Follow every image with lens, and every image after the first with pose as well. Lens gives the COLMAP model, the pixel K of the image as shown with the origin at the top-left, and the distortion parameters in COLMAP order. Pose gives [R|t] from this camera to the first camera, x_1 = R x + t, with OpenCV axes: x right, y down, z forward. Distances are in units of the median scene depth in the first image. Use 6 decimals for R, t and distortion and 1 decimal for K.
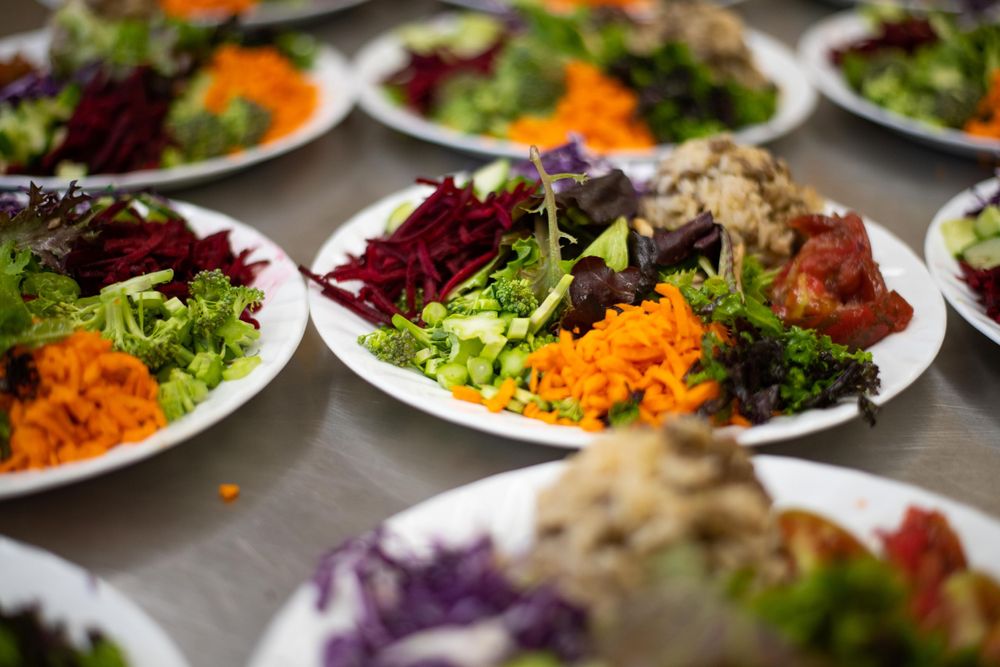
lens RADIAL K [[1601.8, 0, 500.0], [0, 1601.8, 334.7], [0, 0, 1]] dist [-0.174347, 0.000000]
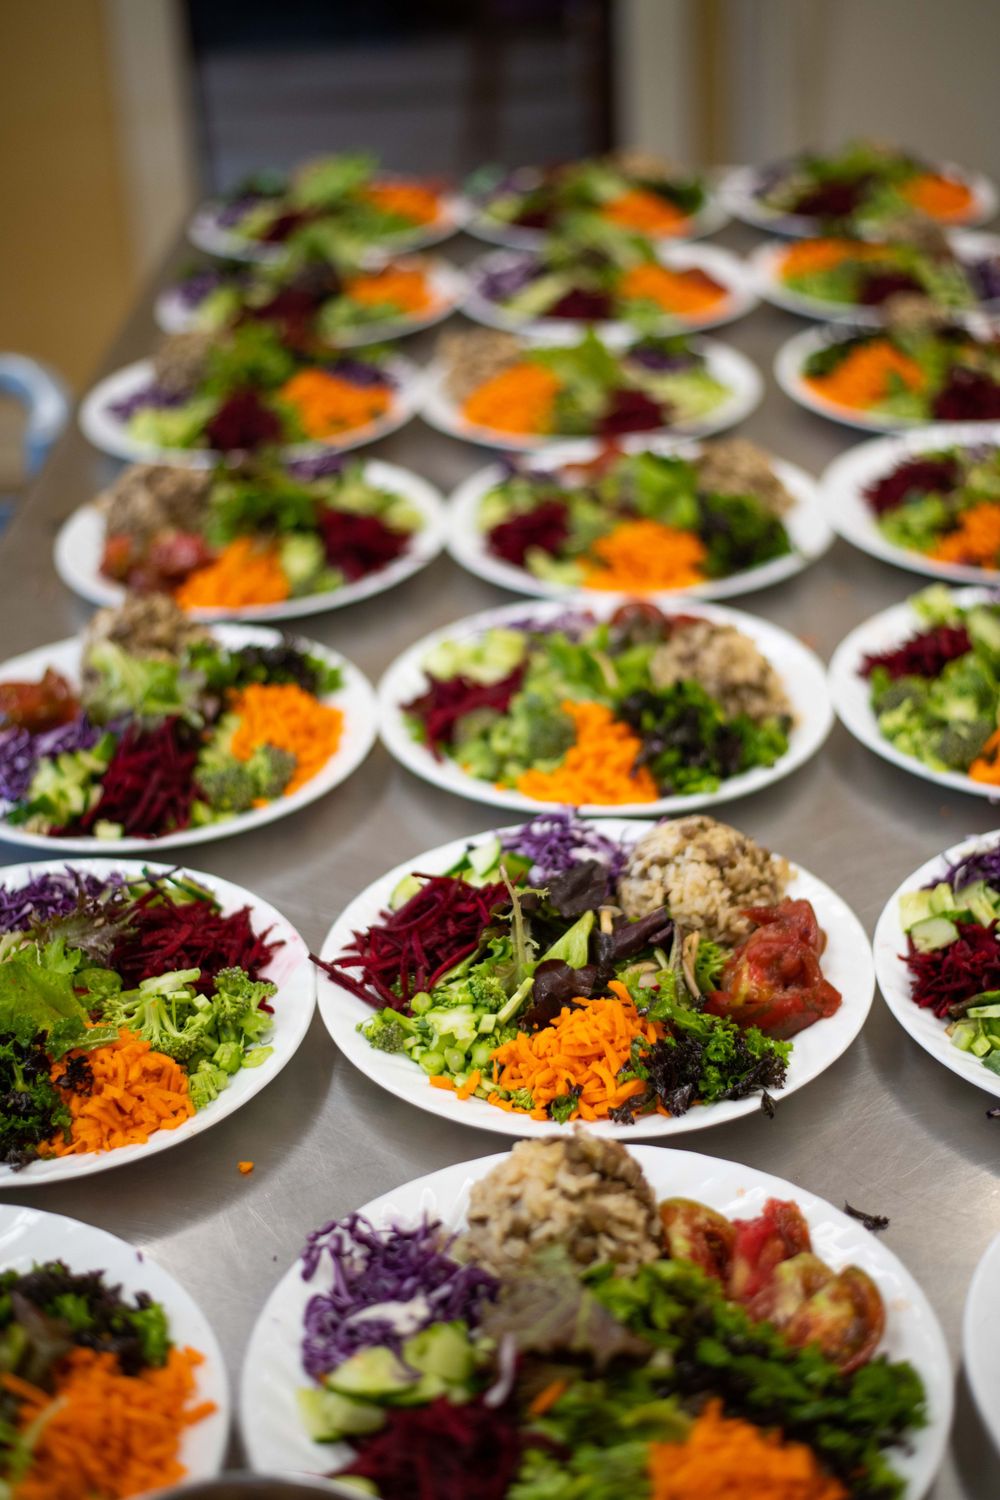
lens RADIAL K [[2402.8, 0, 500.6], [0, 2402.8, 750.0], [0, 0, 1]] dist [-0.174347, 0.000000]
pose [[0.995974, -0.003302, -0.089583, 0.174255], [0.005811, 0.999598, 0.027760, -0.246433], [0.089456, -0.028169, 0.995592, -0.736729]]
